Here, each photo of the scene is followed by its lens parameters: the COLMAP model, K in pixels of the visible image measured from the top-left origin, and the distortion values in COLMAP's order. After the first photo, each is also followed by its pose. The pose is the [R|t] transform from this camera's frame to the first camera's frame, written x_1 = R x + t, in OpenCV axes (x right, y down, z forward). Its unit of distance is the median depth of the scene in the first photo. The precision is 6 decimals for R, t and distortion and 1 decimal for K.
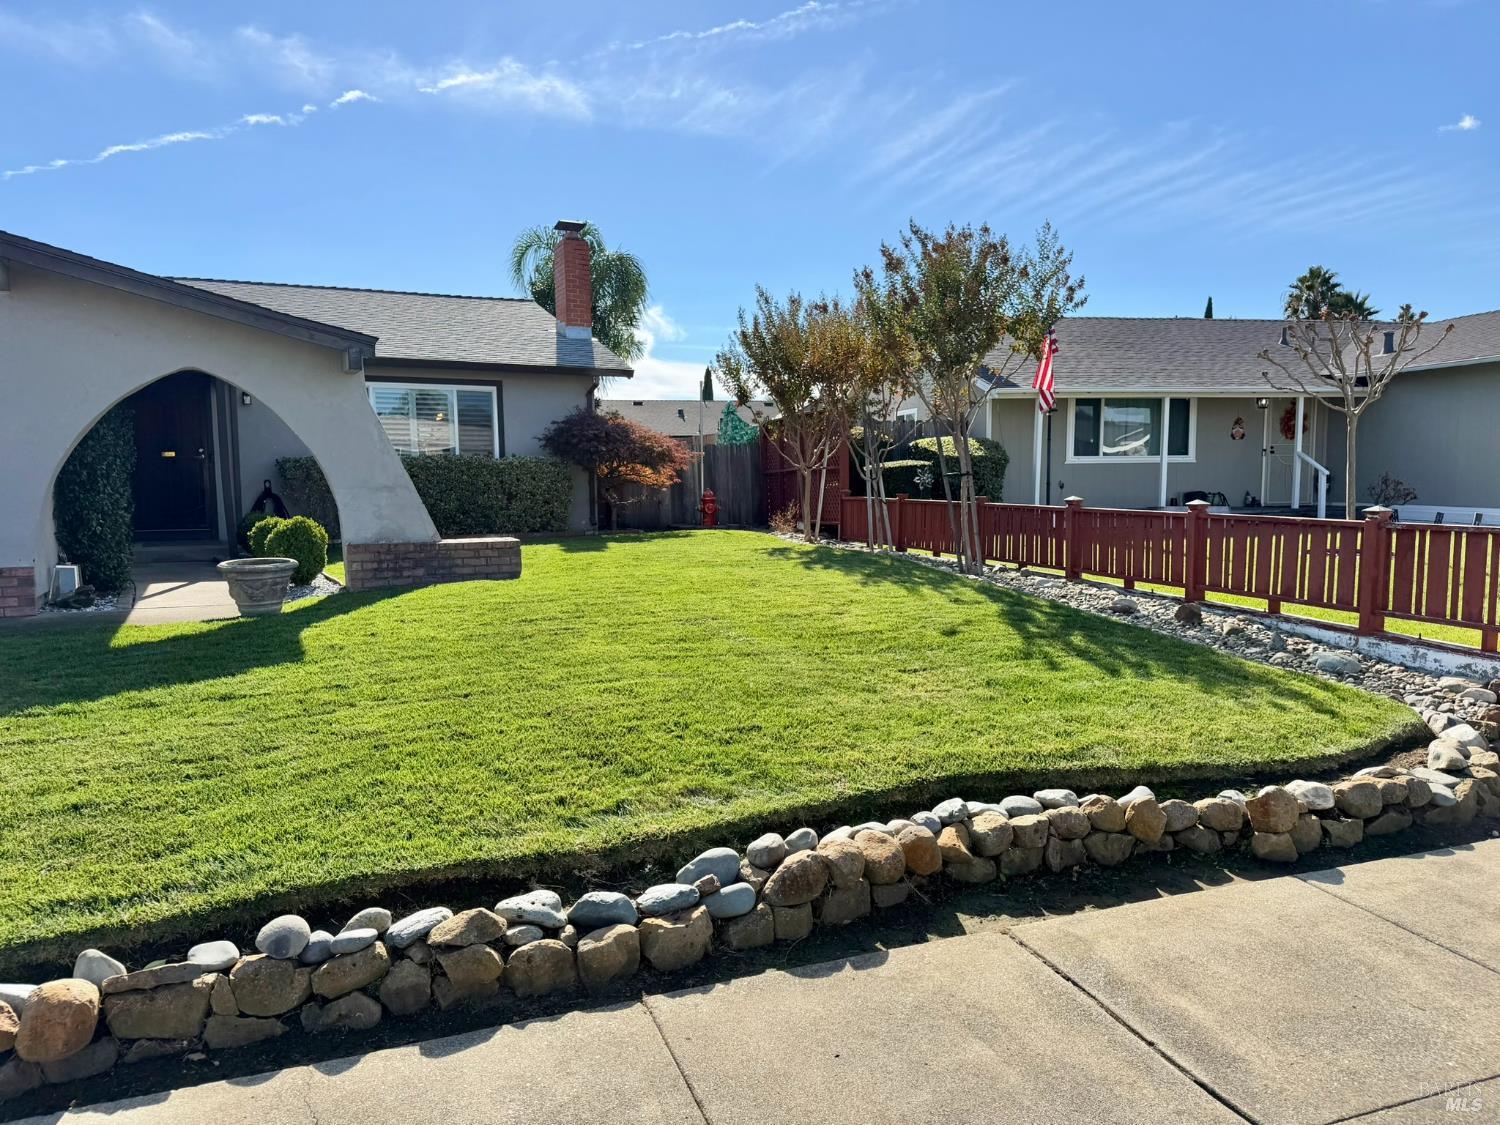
lens RADIAL K [[1045.8, 0, 742.8], [0, 1045.8, 581.3], [0, 0, 1]] dist [0.064730, -0.085142]
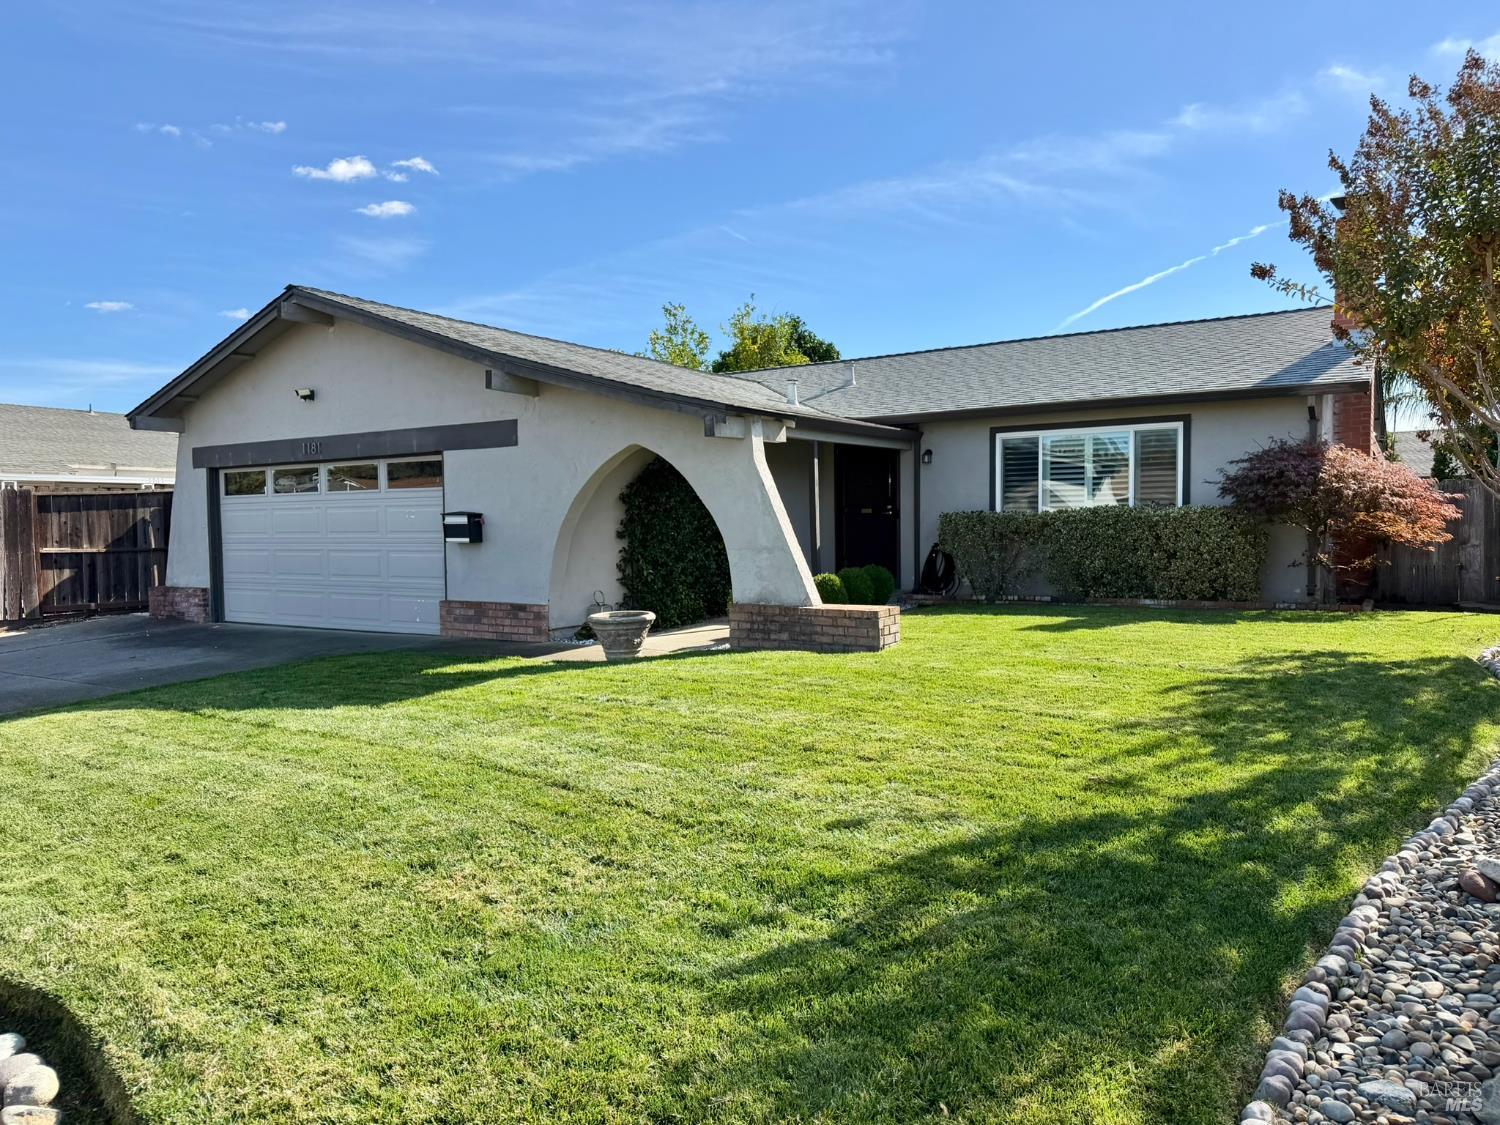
lens RADIAL K [[1045.8, 0, 751.0], [0, 1045.8, 552.4], [0, 0, 1]] dist [0.064730, -0.085142]
pose [[0.529631, 0.026993, -0.847799, 0.495082], [-0.081152, 0.996521, -0.018969, -0.066199], [0.844338, 0.078847, 0.529979, 0.471323]]
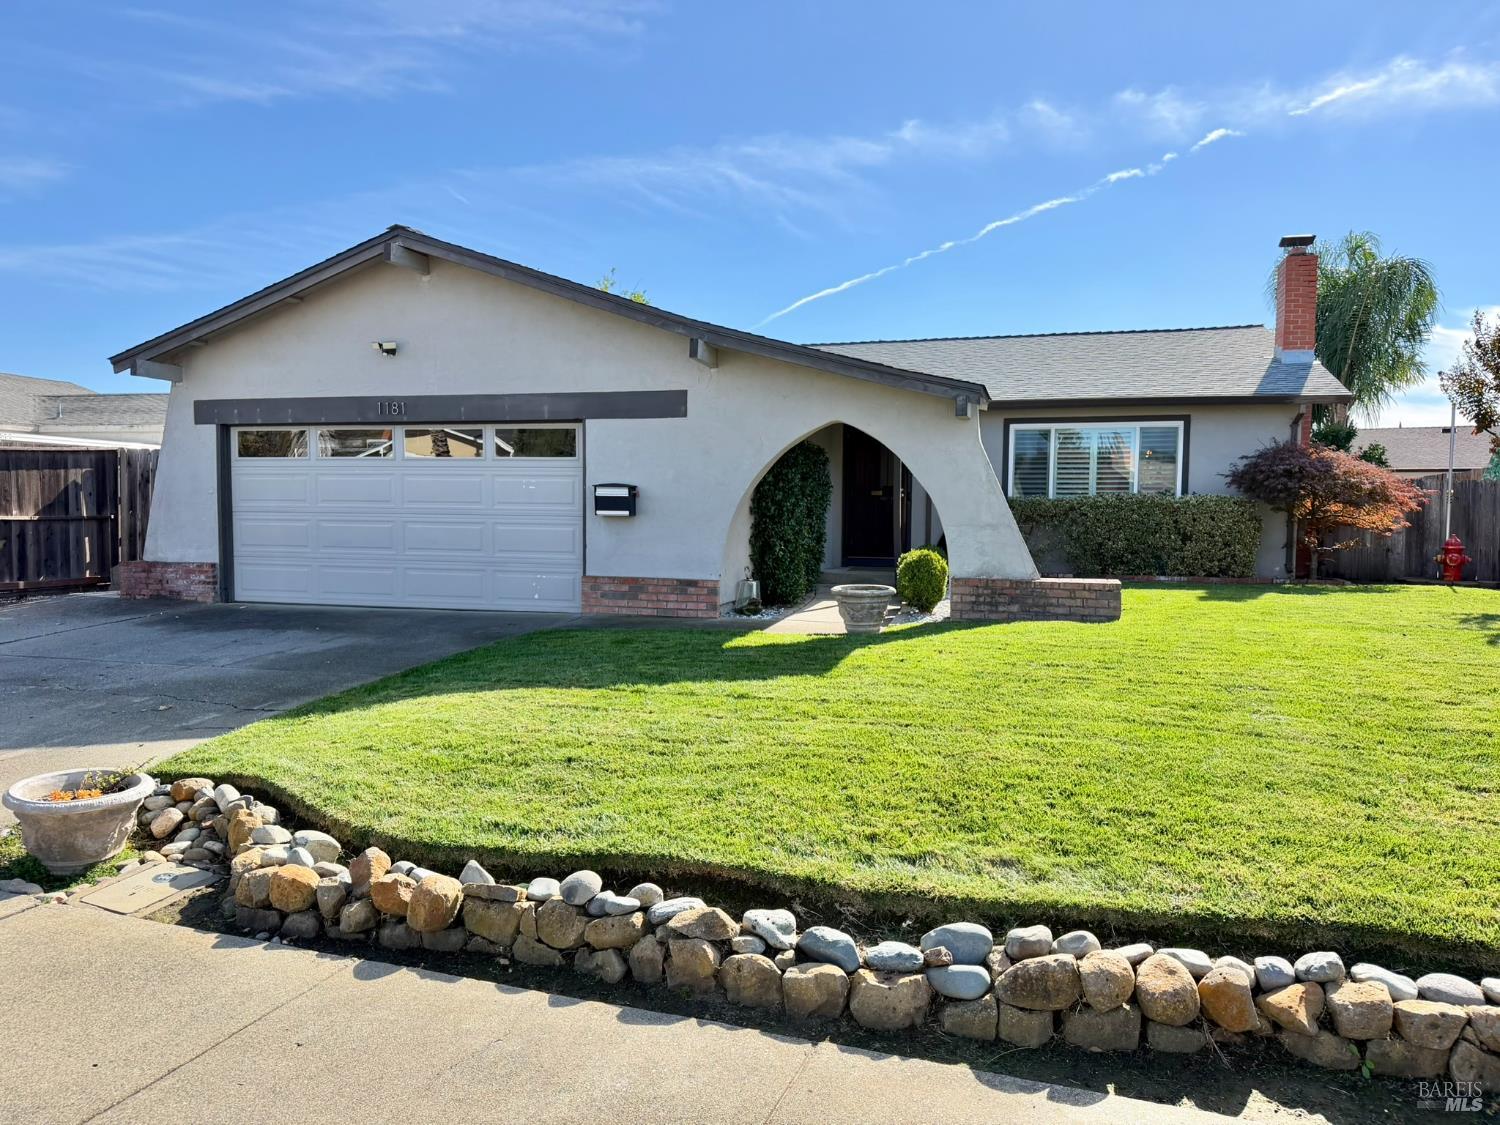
lens RADIAL K [[1045.8, 0, 759.1], [0, 1045.8, 573.0], [0, 0, 1]] dist [0.064730, -0.085142]
pose [[0.759371, 0.057104, -0.648147, 0.169145], [-0.083457, 0.996461, -0.009986, -0.012238], [0.645283, 0.061676, 0.761450, 0.057987]]
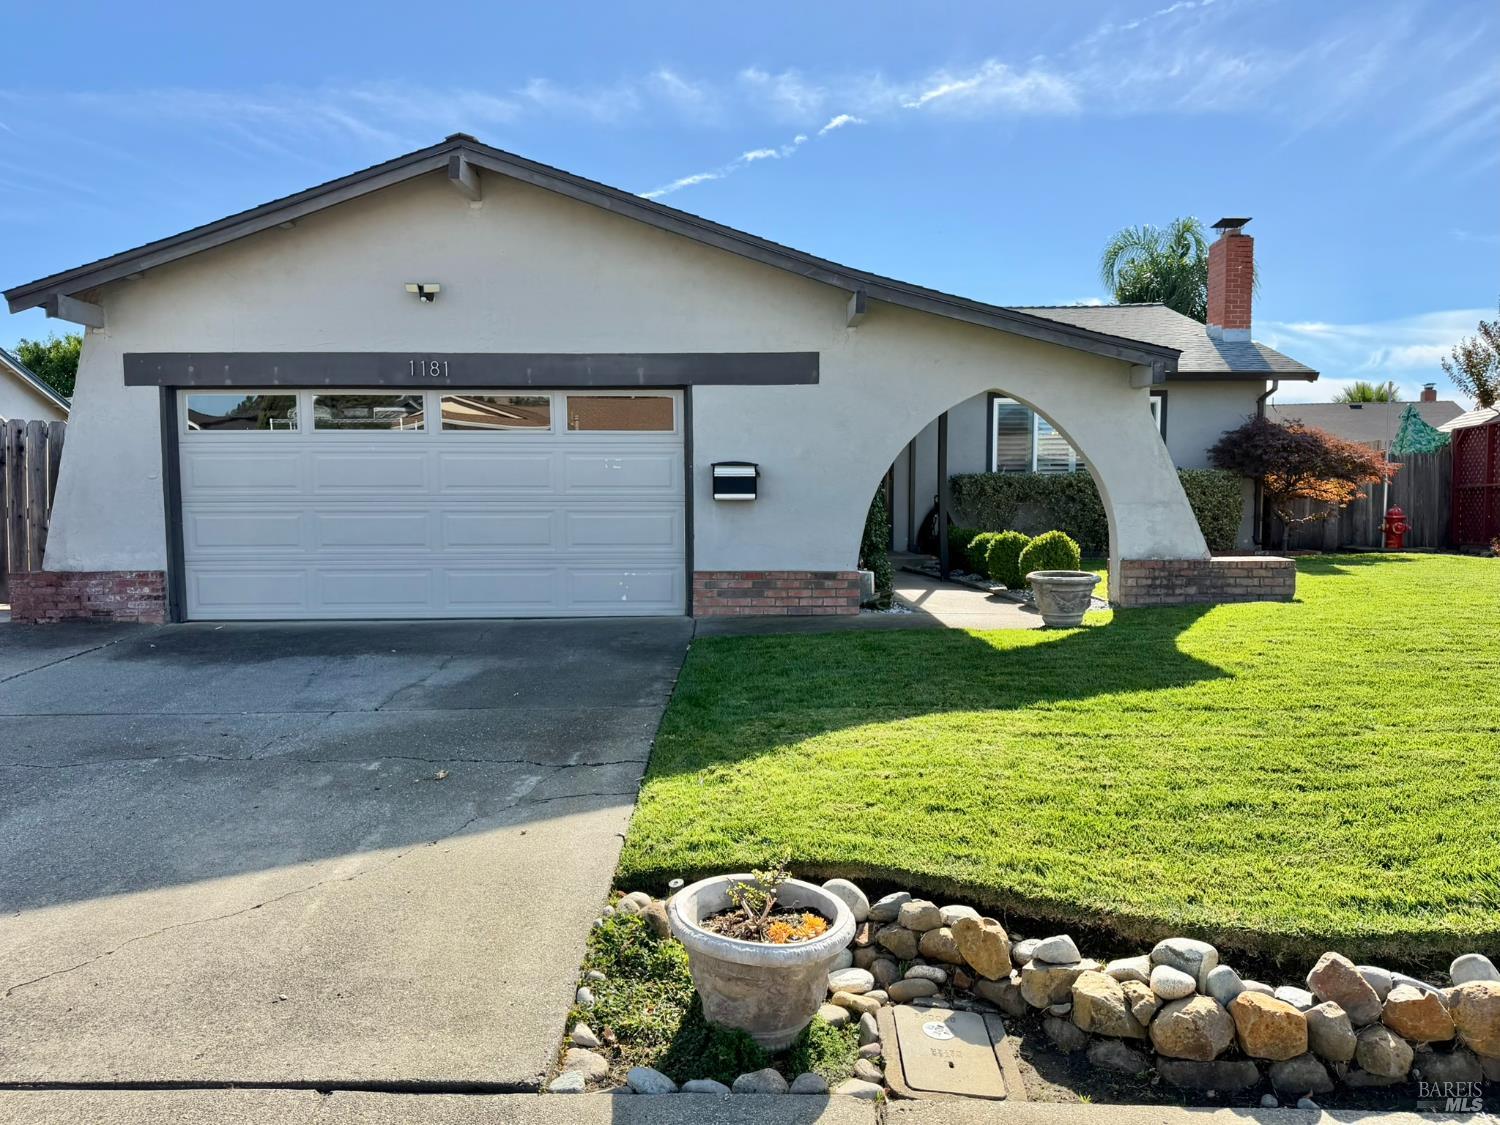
lens RADIAL K [[1085.7, 0, 731.3], [0, 1085.7, 579.5], [0, 0, 1]] dist [0.036327, -0.047209]
pose [[0.911361, 0.040084, -0.409651, -0.288348], [-0.047079, 0.998867, -0.006999, 0.008587], [0.408906, 0.025665, 0.912215, -0.092482]]
